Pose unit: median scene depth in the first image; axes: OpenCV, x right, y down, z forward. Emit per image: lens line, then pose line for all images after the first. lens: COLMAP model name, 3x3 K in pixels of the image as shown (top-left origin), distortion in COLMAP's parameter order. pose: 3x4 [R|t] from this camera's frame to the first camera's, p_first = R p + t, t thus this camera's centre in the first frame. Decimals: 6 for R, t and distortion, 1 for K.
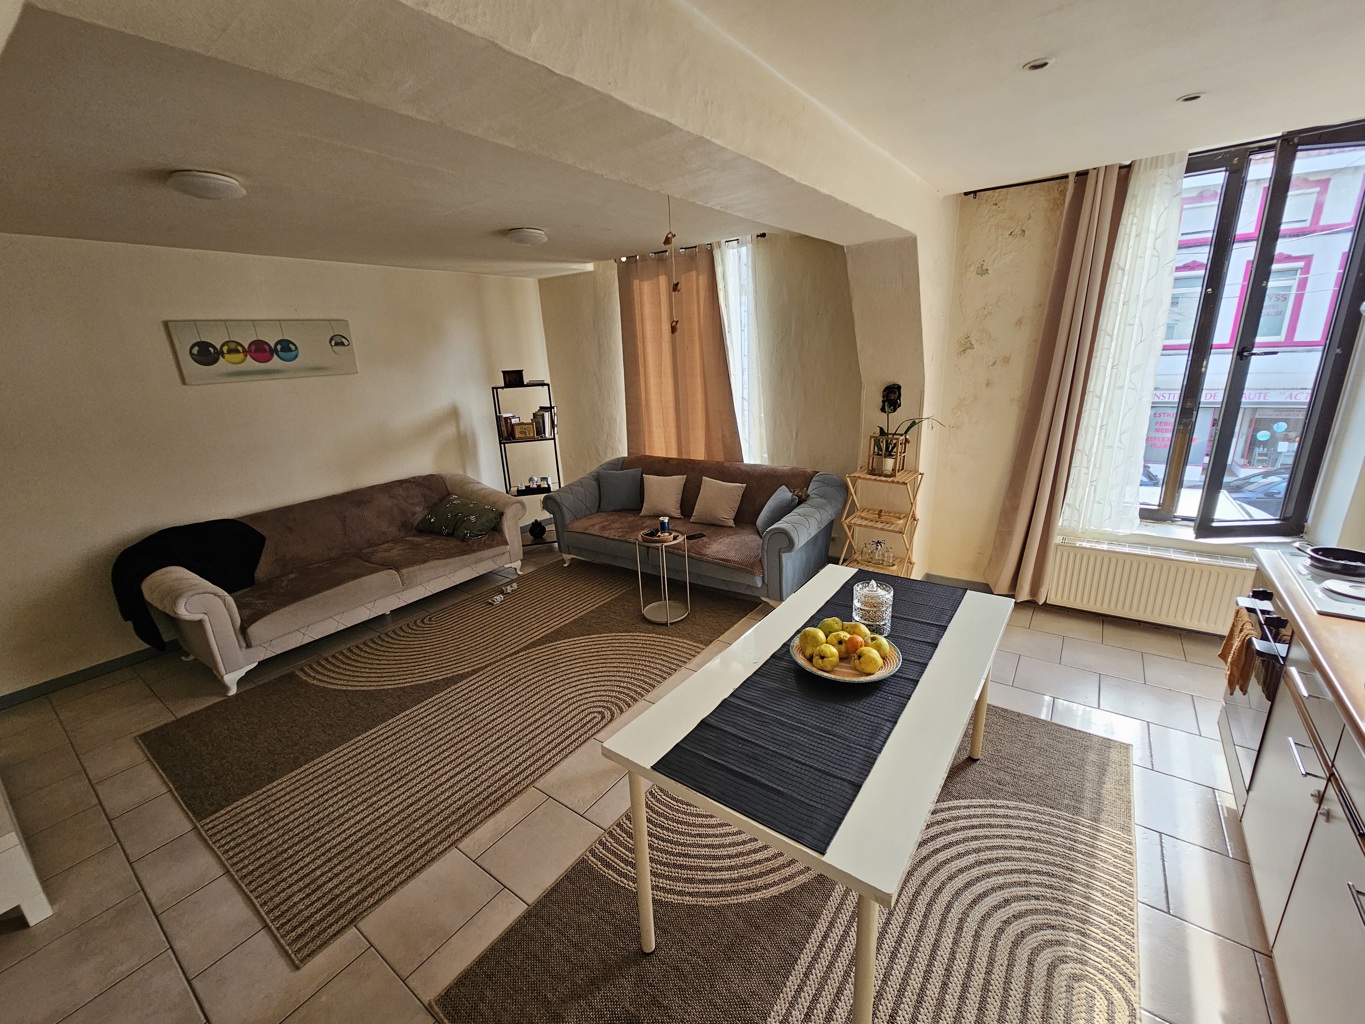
lens RADIAL K [[555.5, 0, 678.6], [0, 555.5, 513.8], [0, 0, 1]] dist [-0.004158, -0.000562]
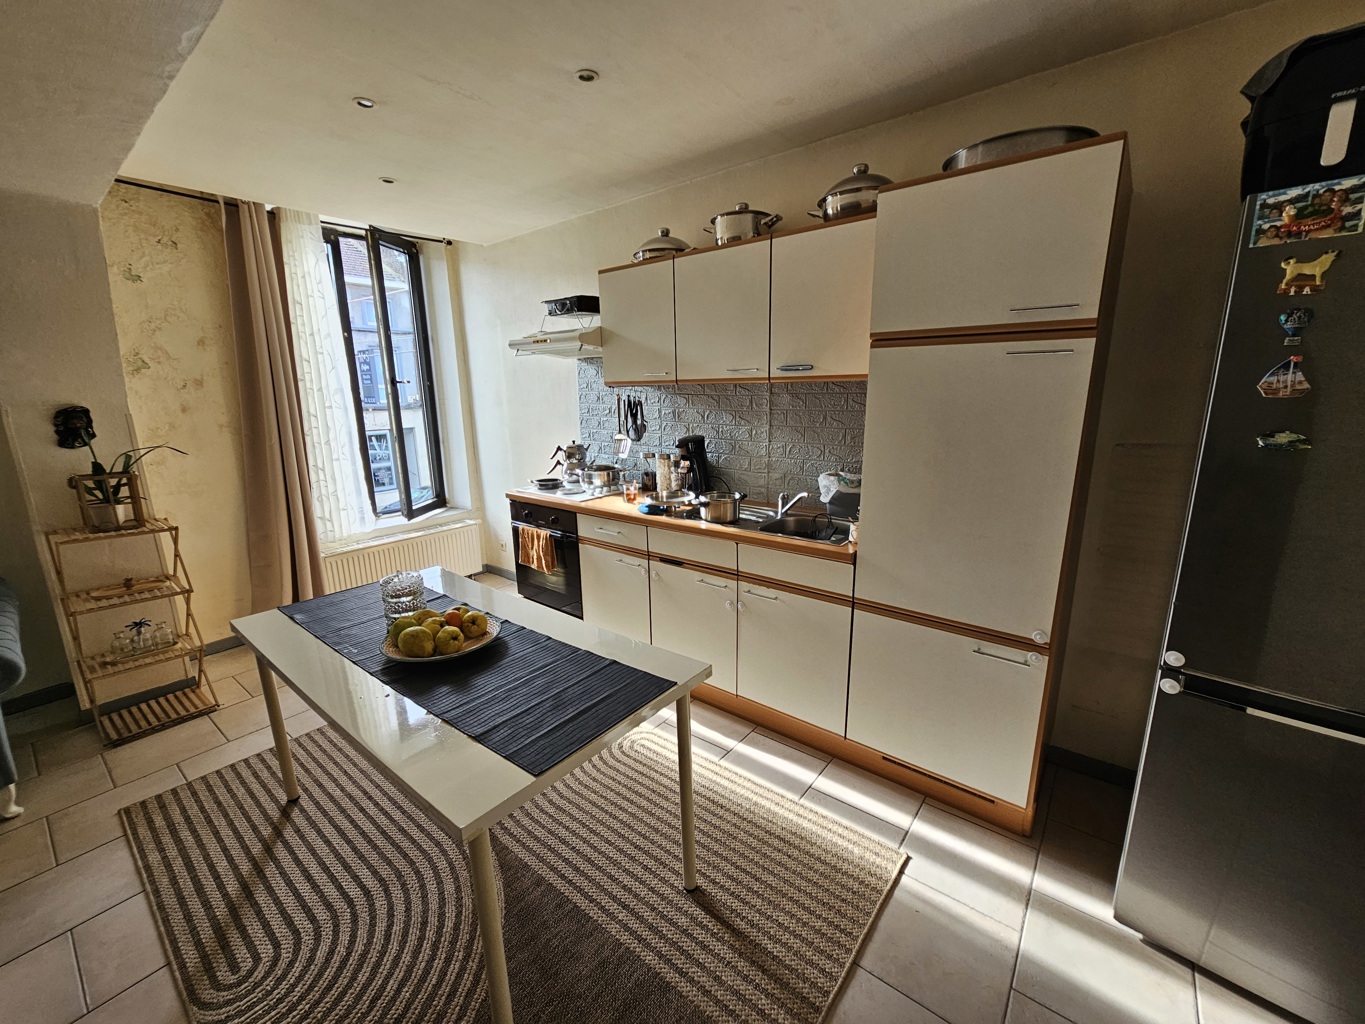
lens RADIAL K [[555.5, 0, 676.9], [0, 555.5, 512.6], [0, 0, 1]] dist [-0.004158, -0.000562]
pose [[0.042252, -0.170087, 0.984523, -0.528256], [0.293609, 0.944006, 0.150487, 0.024660], [-0.954991, 0.282706, 0.089825, 0.431036]]
